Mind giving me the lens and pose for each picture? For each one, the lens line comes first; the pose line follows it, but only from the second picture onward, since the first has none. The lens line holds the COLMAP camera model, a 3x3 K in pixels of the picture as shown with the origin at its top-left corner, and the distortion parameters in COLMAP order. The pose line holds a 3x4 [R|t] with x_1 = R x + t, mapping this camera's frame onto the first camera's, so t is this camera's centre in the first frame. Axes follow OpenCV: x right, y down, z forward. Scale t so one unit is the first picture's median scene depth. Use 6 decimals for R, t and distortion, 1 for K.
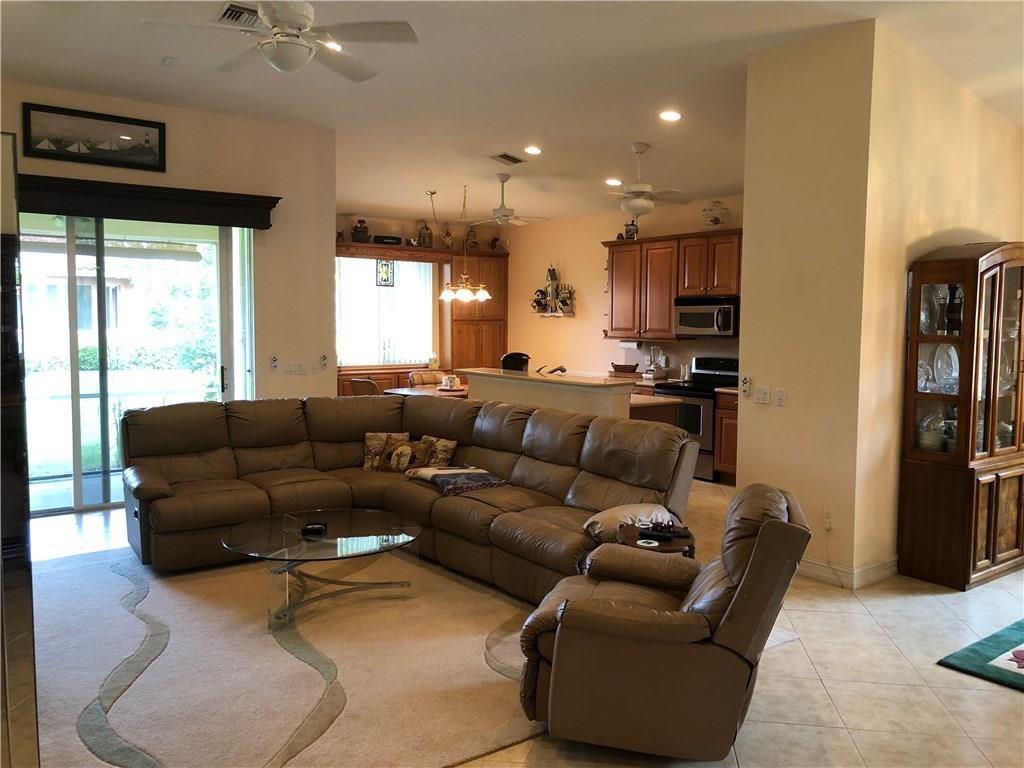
lens RADIAL K [[848.5, 0, 513.8], [0, 848.5, 383.0], [0, 0, 1]] dist [0.033805, -0.021171]
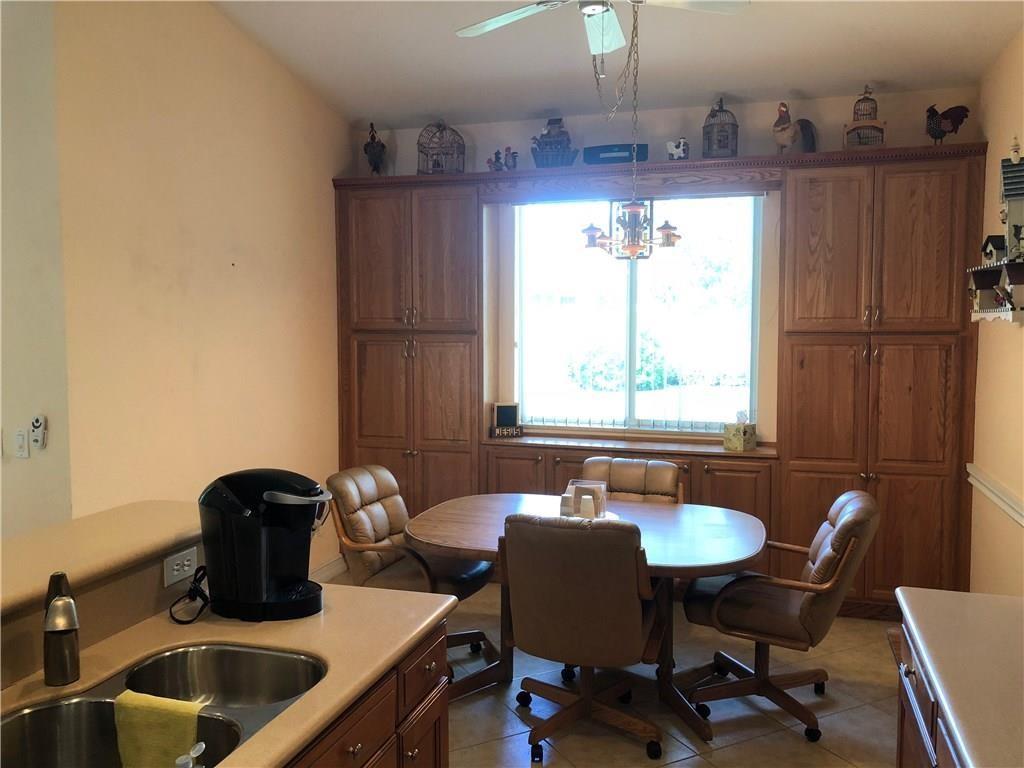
lens RADIAL K [[848.5, 0, 515.1], [0, 848.5, 383.3], [0, 0, 1]] dist [0.033805, -0.021171]
pose [[0.584886, 0.055260, -0.809231, 0.276652], [-0.061303, 0.997835, 0.023832, -0.079317], [0.808796, 0.035669, 0.587007, 1.011611]]
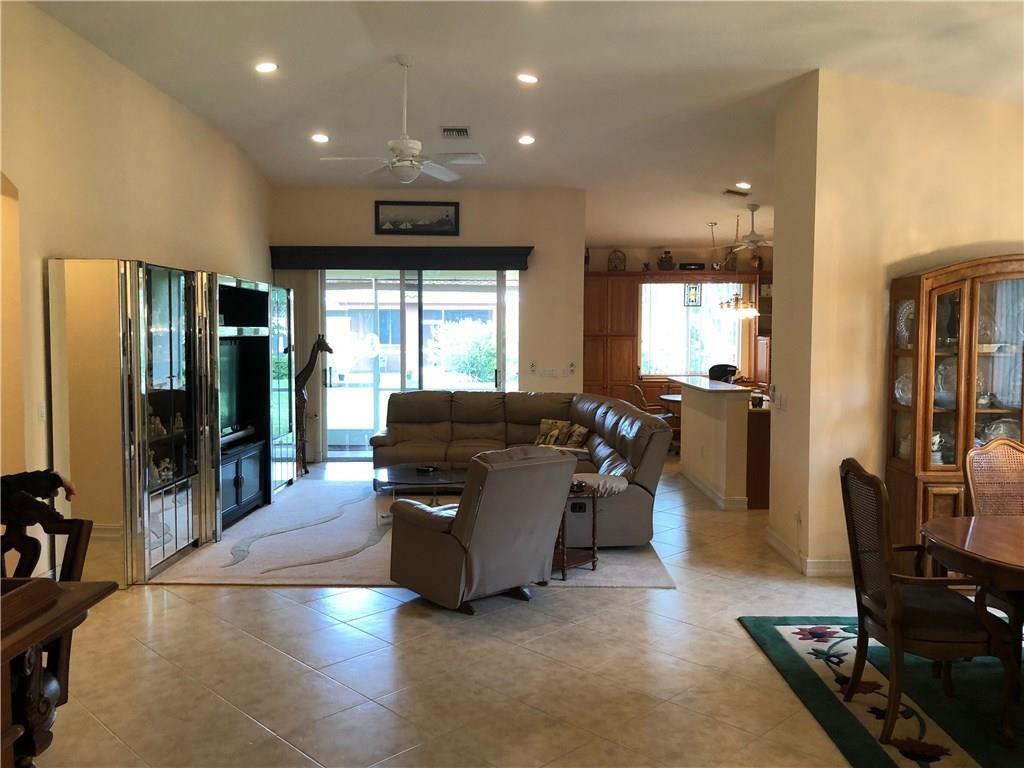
lens RADIAL K [[848.5, 0, 508.9], [0, 848.5, 383.5], [0, 0, 1]] dist [0.033805, -0.021171]
pose [[0.789266, 0.033548, -0.613134, 0.535367], [-0.044944, 0.998984, -0.003195, 0.007870], [0.612404, 0.030078, 0.789972, -0.087393]]
